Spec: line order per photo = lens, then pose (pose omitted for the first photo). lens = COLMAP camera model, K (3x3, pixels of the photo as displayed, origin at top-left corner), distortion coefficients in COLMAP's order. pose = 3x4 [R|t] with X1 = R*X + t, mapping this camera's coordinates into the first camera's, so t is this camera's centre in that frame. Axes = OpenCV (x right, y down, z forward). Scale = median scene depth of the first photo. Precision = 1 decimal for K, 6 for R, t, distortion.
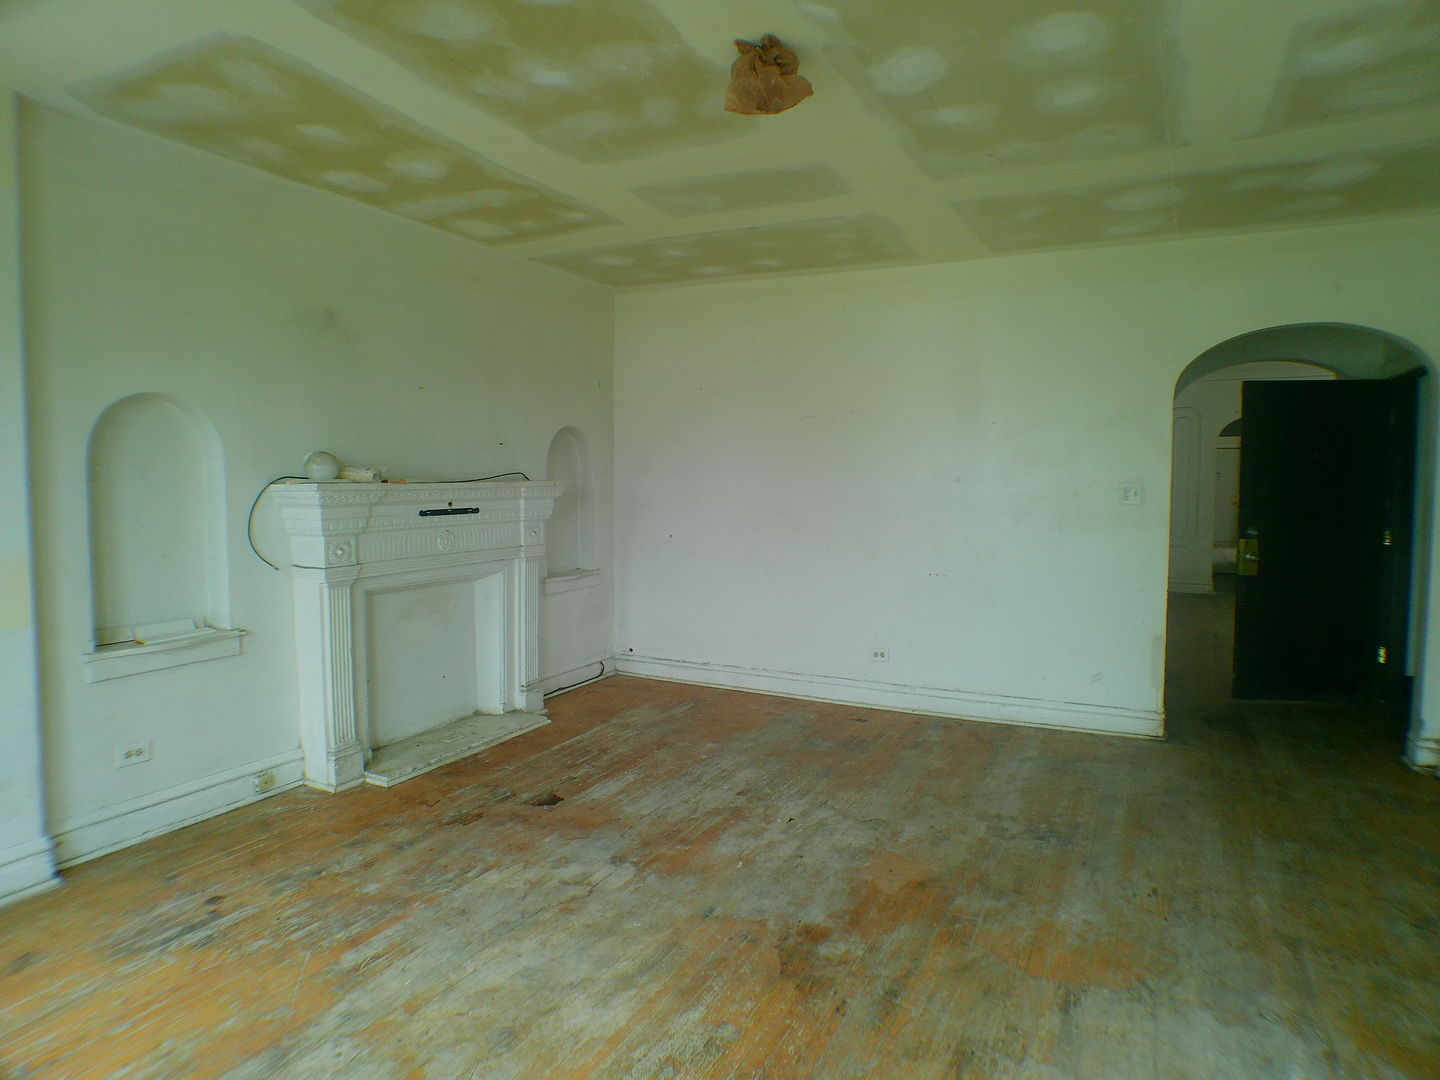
lens RADIAL K [[870.0, 0, 720.0], [0, 870.0, 540.0], [0, 0, 1]] dist [-0.056858, 0.000039]
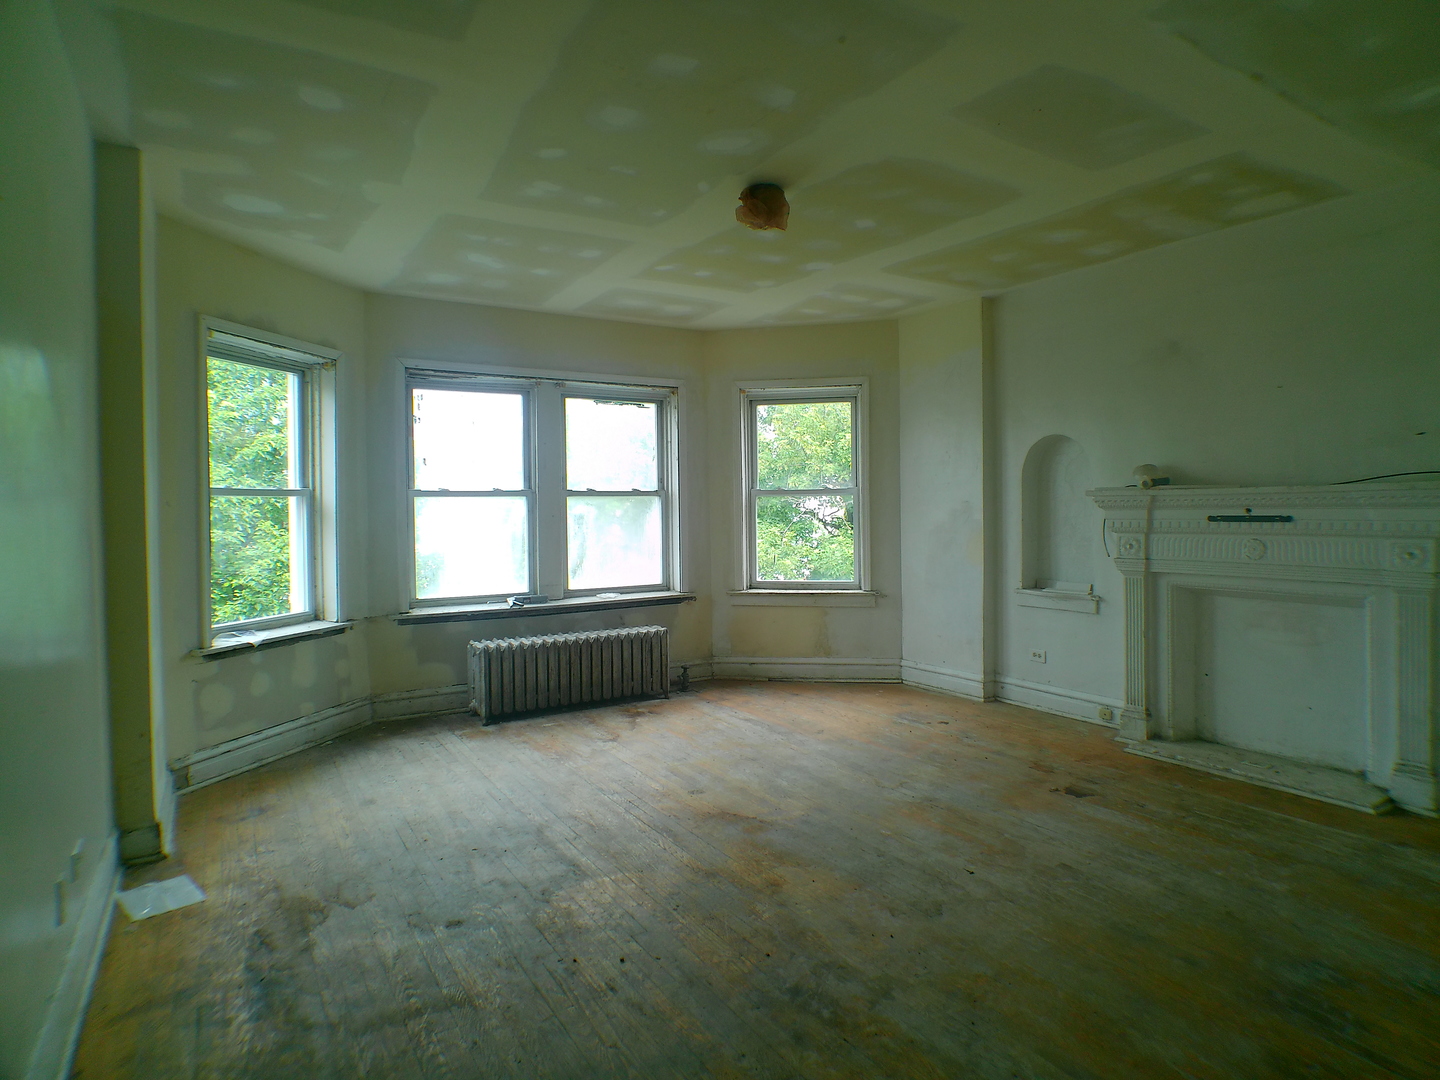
lens RADIAL K [[851.4, 0, 755.4], [0, 851.4, 536.3], [0, 0, 1]] dist [-0.052028, 0.027124]
pose [[-0.505613, 0.035095, -0.862046, 0.900758], [-0.052299, 0.996088, 0.071227, -0.060743], [0.861174, 0.081098, -0.501799, 1.200631]]
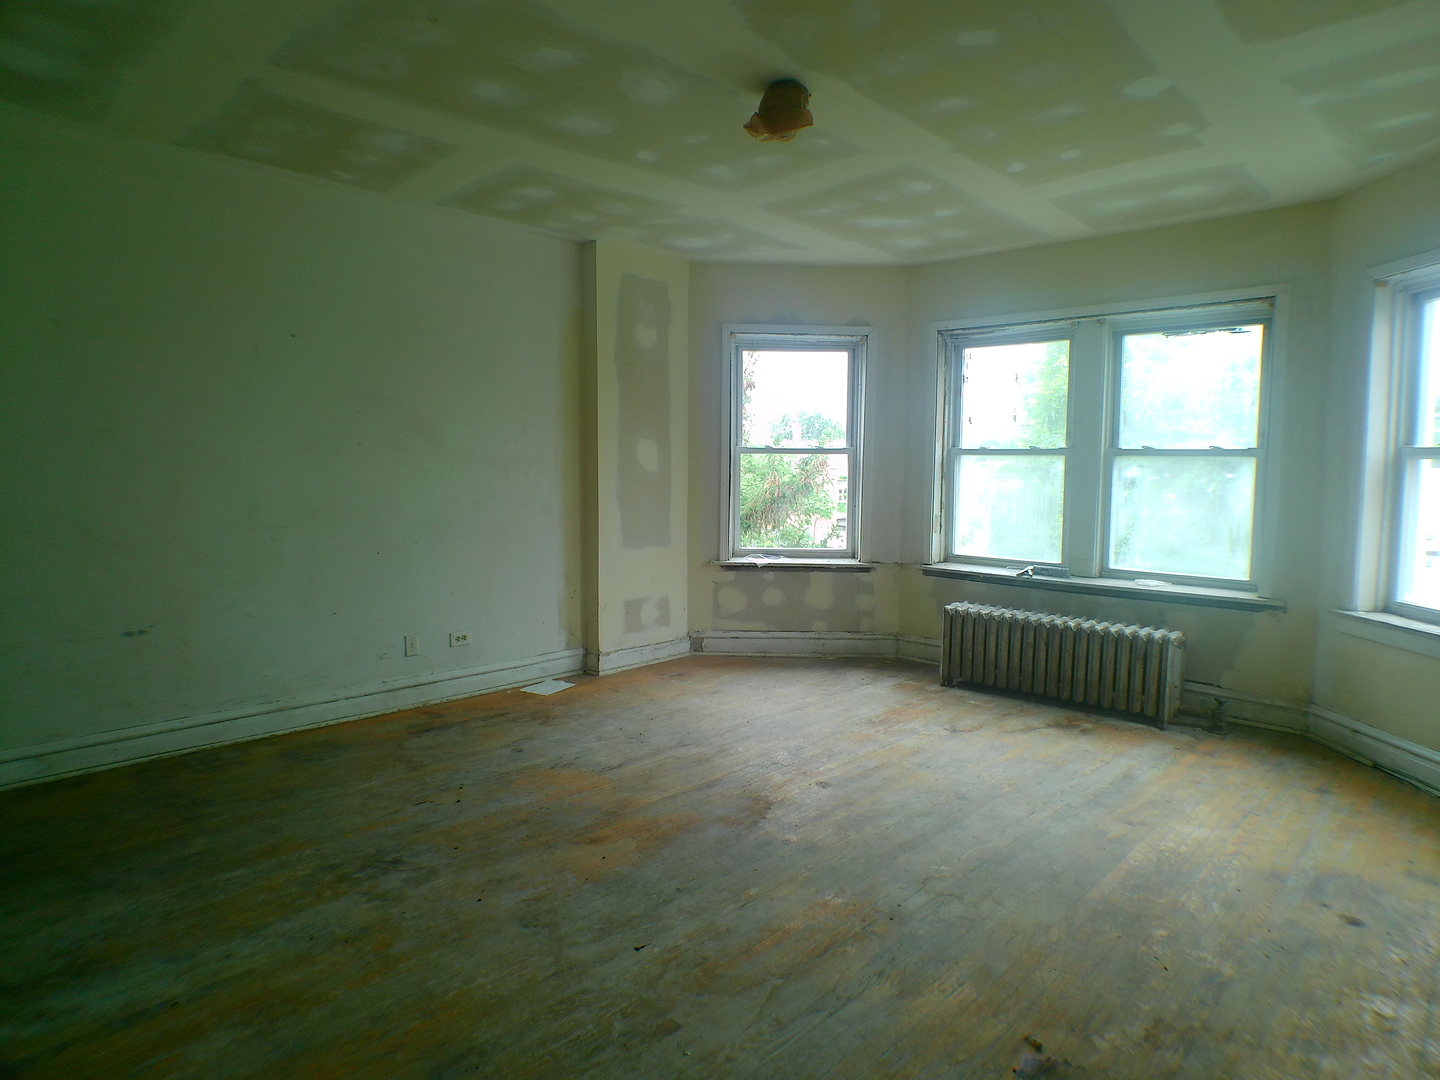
lens RADIAL K [[841.1, 0, 720.0], [0, 841.1, 540.0], [0, 0, 1]] dist [-0.033448, 0.001354]
pose [[-0.957150, -0.036704, 0.287259, -0.151285], [0.010839, 0.986700, 0.162190, -0.093749], [-0.289391, 0.158353, -0.944022, 1.531033]]
